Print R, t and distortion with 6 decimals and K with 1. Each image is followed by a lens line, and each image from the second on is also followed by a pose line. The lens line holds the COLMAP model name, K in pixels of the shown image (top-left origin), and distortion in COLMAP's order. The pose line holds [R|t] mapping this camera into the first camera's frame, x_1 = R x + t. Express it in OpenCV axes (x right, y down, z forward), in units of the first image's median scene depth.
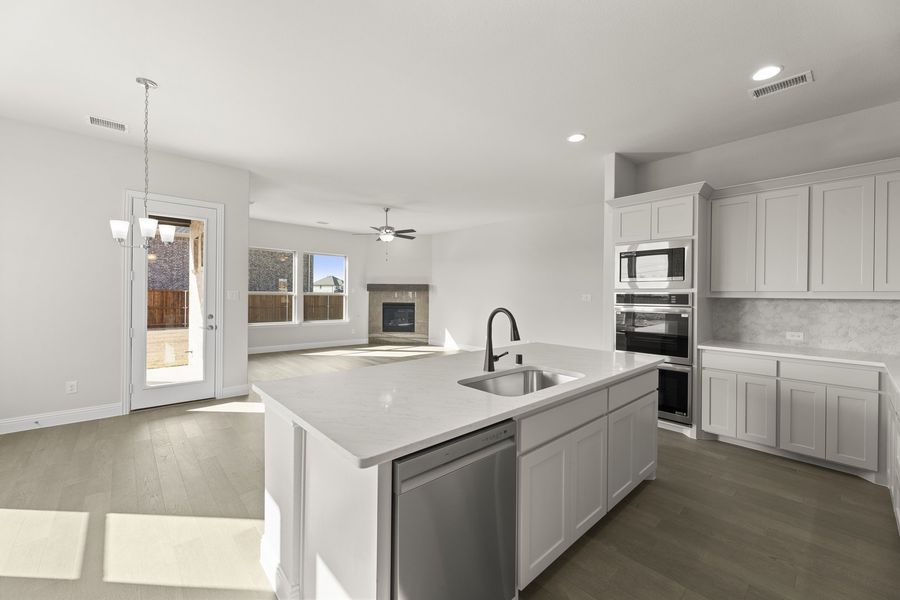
lens RADIAL K [[366.7, 0, 450.0], [0, 366.7, 300.0], [0, 0, 1]] dist [-0.000259, -0.000023]
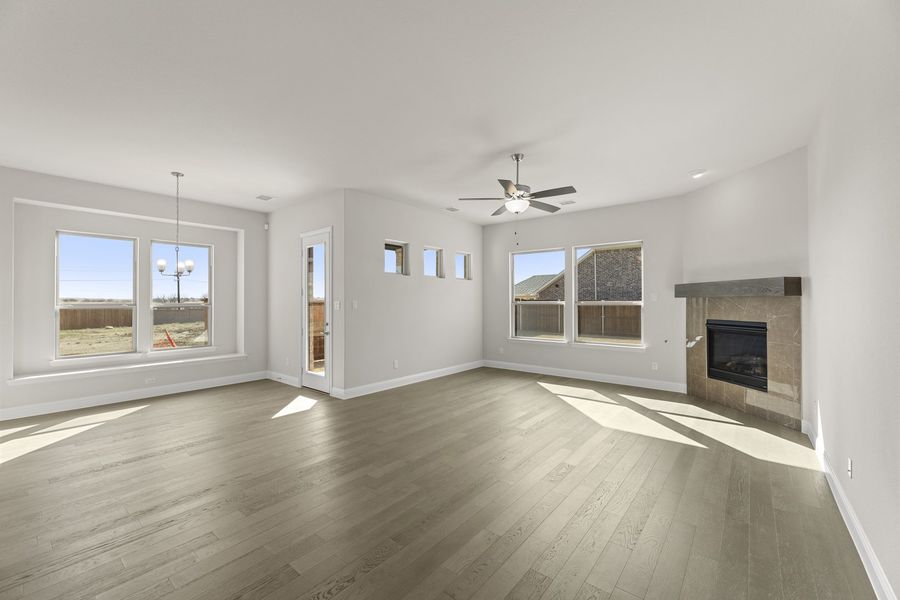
lens RADIAL K [[366.7, 0, 450.0], [0, 366.7, 300.0], [0, 0, 1]] dist [-0.000259, -0.000023]
pose [[0.142833, -0.018624, -0.989572, 0.274307], [-0.014022, 0.999685, -0.020838, -0.004658], [0.989647, 0.016853, 0.142527, 0.576955]]
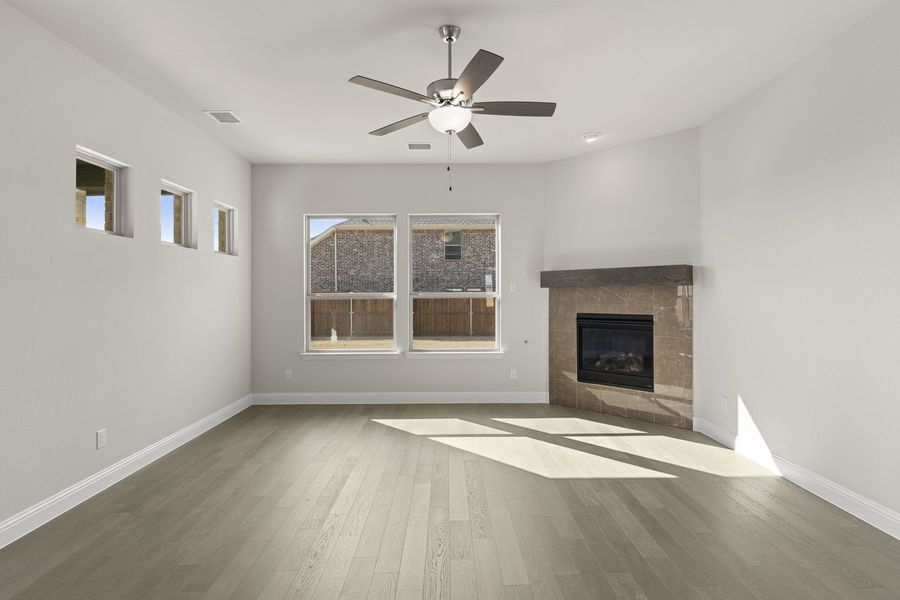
lens RADIAL K [[459.5, 0, 450.3], [0, 459.5, 288.8], [0, 0, 1]] dist [-0.002068, -0.000505]
pose [[0.739512, -0.024824, -0.672685, 0.072987], [0.004364, 0.999476, -0.032085, -0.005369], [0.673129, 0.020792, 0.739233, 0.500067]]
